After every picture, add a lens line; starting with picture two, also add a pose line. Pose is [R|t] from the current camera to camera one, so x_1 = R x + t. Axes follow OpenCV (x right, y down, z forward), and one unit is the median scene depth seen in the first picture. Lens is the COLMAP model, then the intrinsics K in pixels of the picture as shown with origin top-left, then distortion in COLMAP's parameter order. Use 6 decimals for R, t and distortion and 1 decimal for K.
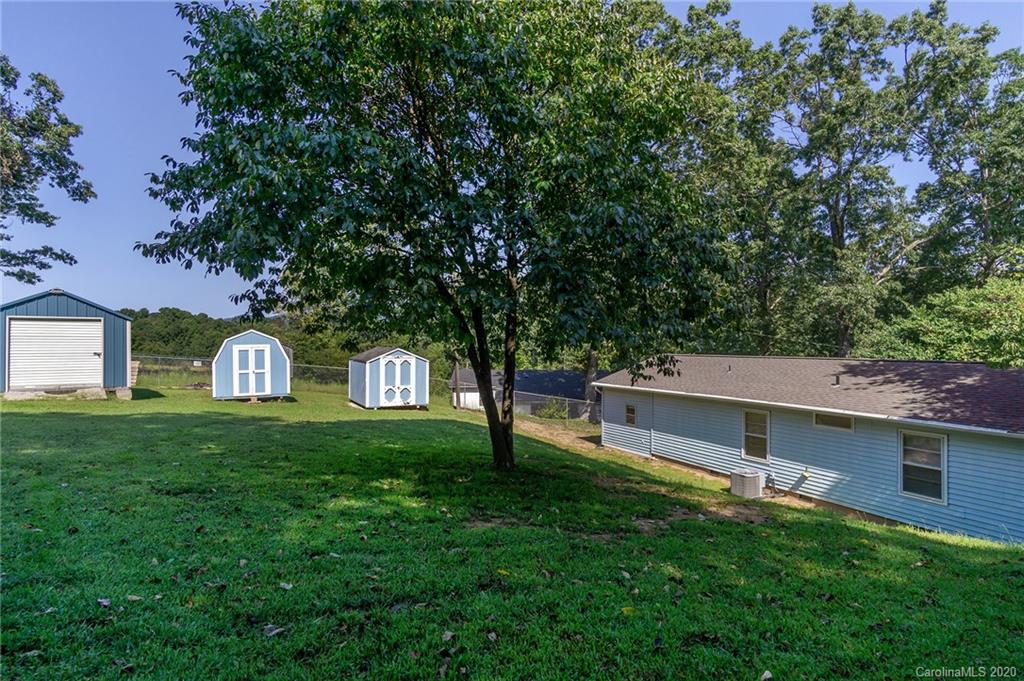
lens RADIAL K [[554.6, 0, 516.3], [0, 554.6, 341.4], [0, 0, 1]] dist [0.004602, 0.004822]
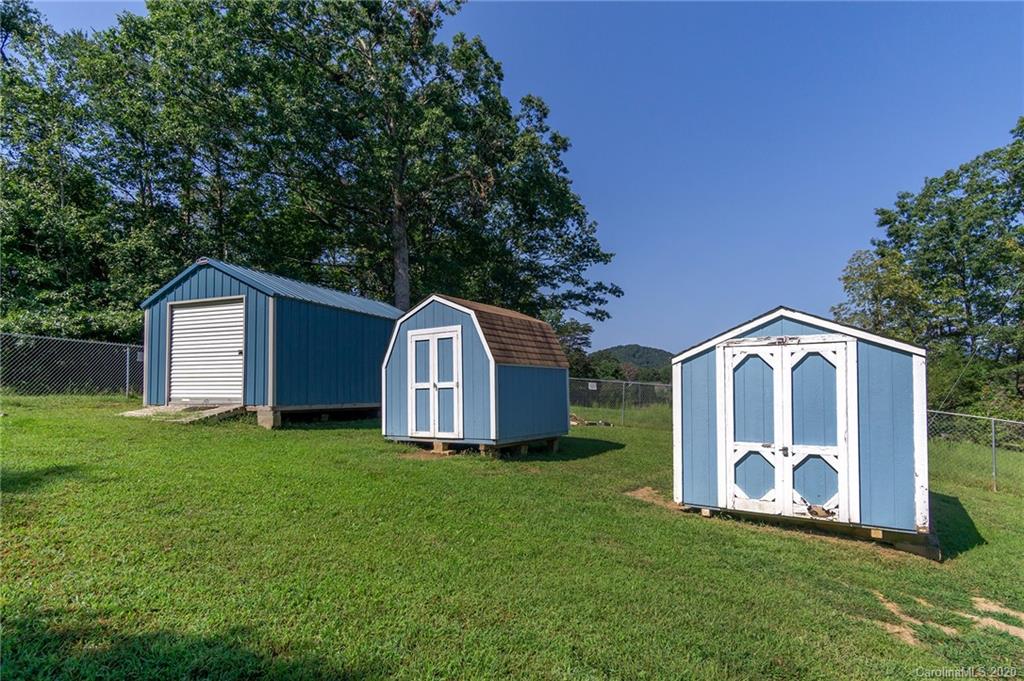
lens RADIAL K [[554.6, 0, 505.7], [0, 554.6, 377.3], [0, 0, 1]] dist [0.004602, 0.004822]
pose [[0.486481, -0.016521, -0.873535, -0.040132], [0.009327, 0.999862, -0.013715, 0.053660], [0.873641, -0.001475, 0.486568, 0.817171]]
